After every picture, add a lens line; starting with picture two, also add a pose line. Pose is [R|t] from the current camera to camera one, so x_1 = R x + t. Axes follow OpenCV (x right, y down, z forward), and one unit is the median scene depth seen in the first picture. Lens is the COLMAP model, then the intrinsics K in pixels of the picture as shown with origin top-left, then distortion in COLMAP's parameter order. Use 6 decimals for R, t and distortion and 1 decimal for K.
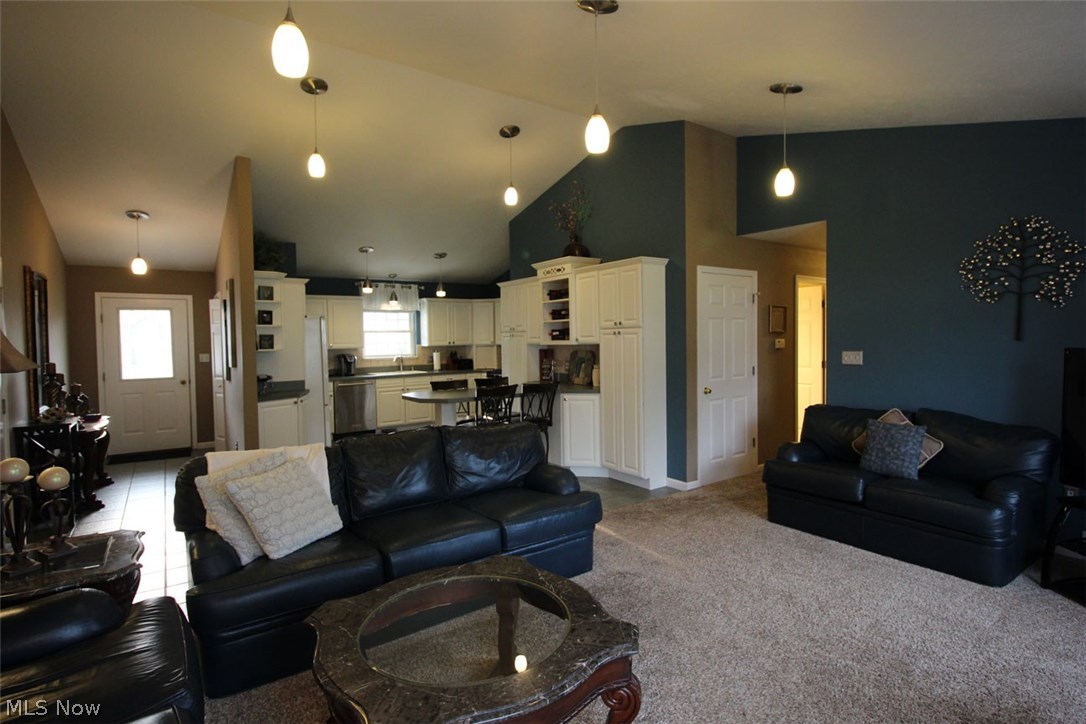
lens RADIAL K [[538.7, 0, 546.1], [0, 538.7, 353.0], [0, 0, 1]] dist [-0.004711, -0.001522]
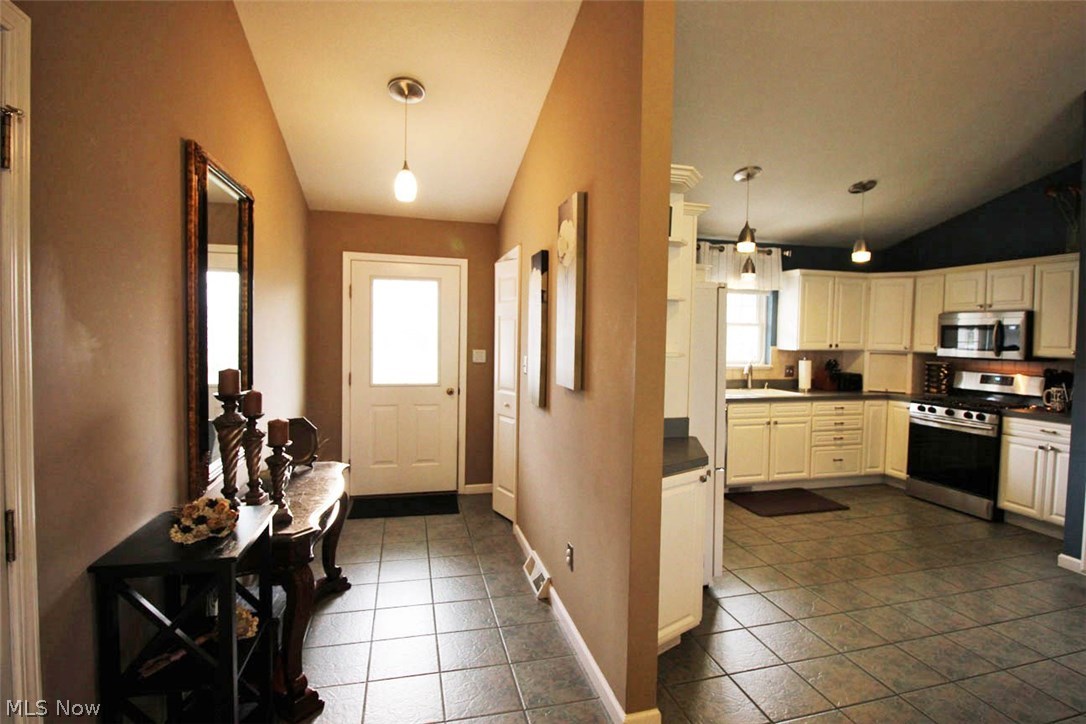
lens RADIAL K [[527.1, 0, 550.4], [0, 527.1, 352.9], [0, 0, 1]] dist [0.000762, -0.013392]
pose [[0.937725, 0.044008, -0.344580, -0.284600], [-0.041710, 0.999030, 0.014082, -0.006277], [0.344866, 0.001167, 0.938651, 0.365792]]
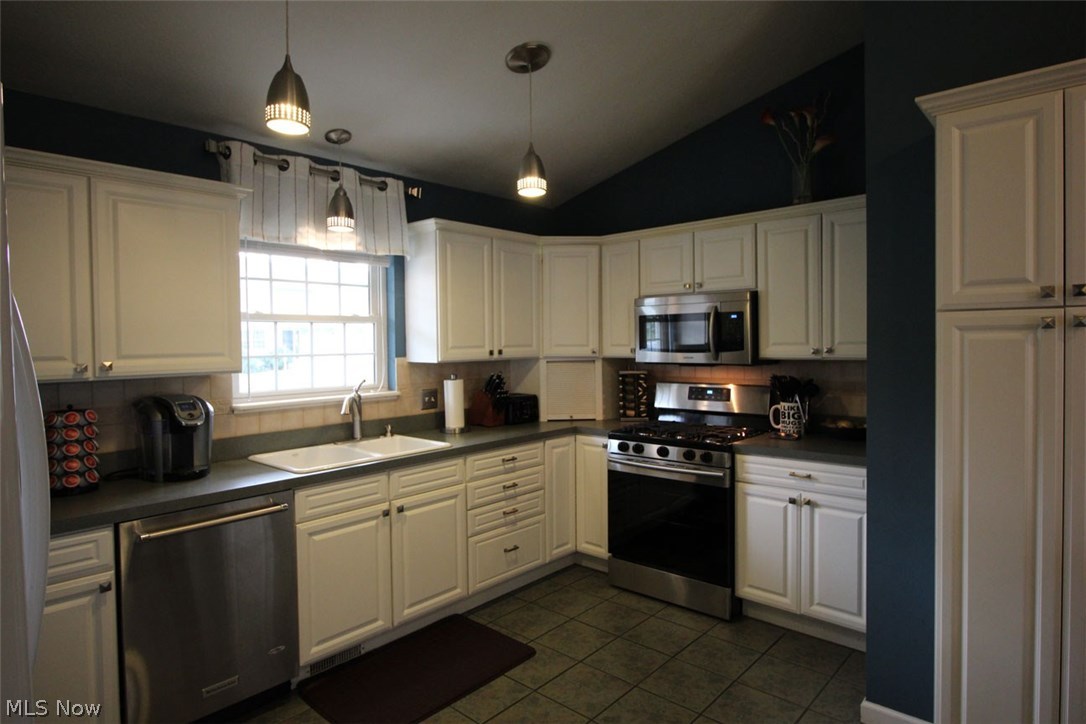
lens RADIAL K [[609.1, 0, 553.2], [0, 609.1, 352.1], [0, 0, 1]] dist [-0.003788, -0.001212]
pose [[0.973949, -0.001763, 0.226761, -0.244002], [0.004591, 0.999918, -0.011944, -0.014745], [-0.226722, 0.012674, 0.973877, 0.632856]]
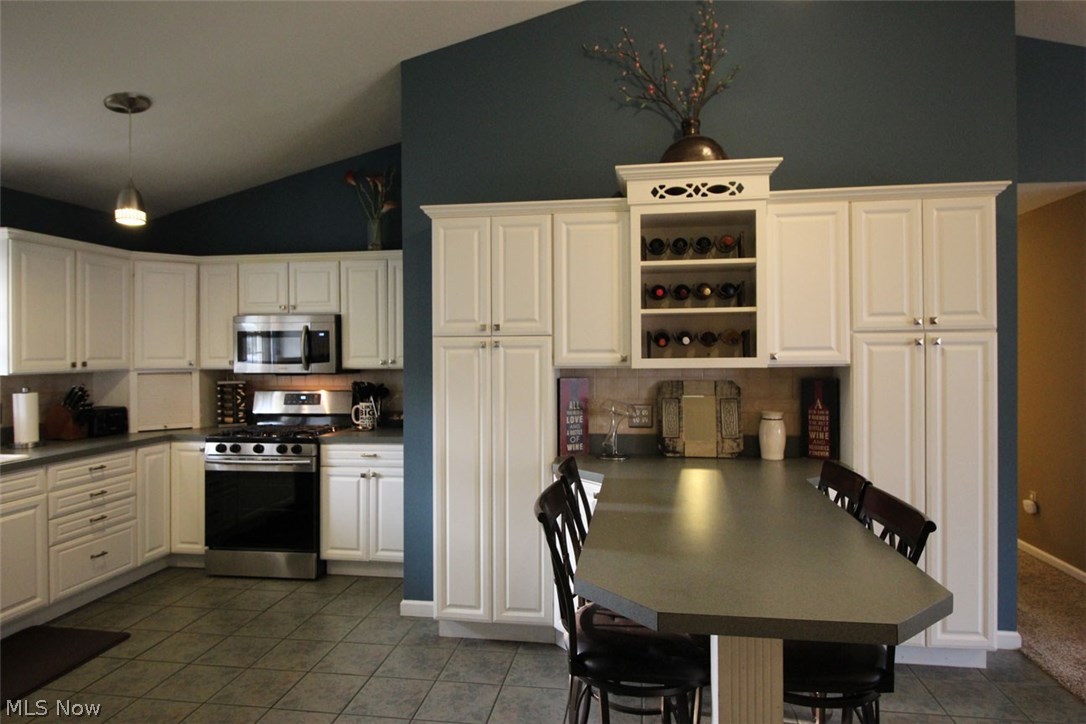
lens RADIAL K [[639.3, 0, 547.4], [0, 639.3, 352.4], [0, 0, 1]] dist [0.018099, -0.019885]
pose [[0.690569, 0.009900, 0.723199, -0.285296], [0.015391, 0.999479, -0.028378, -0.010529], [-0.723103, 0.030728, 0.690056, 0.509533]]
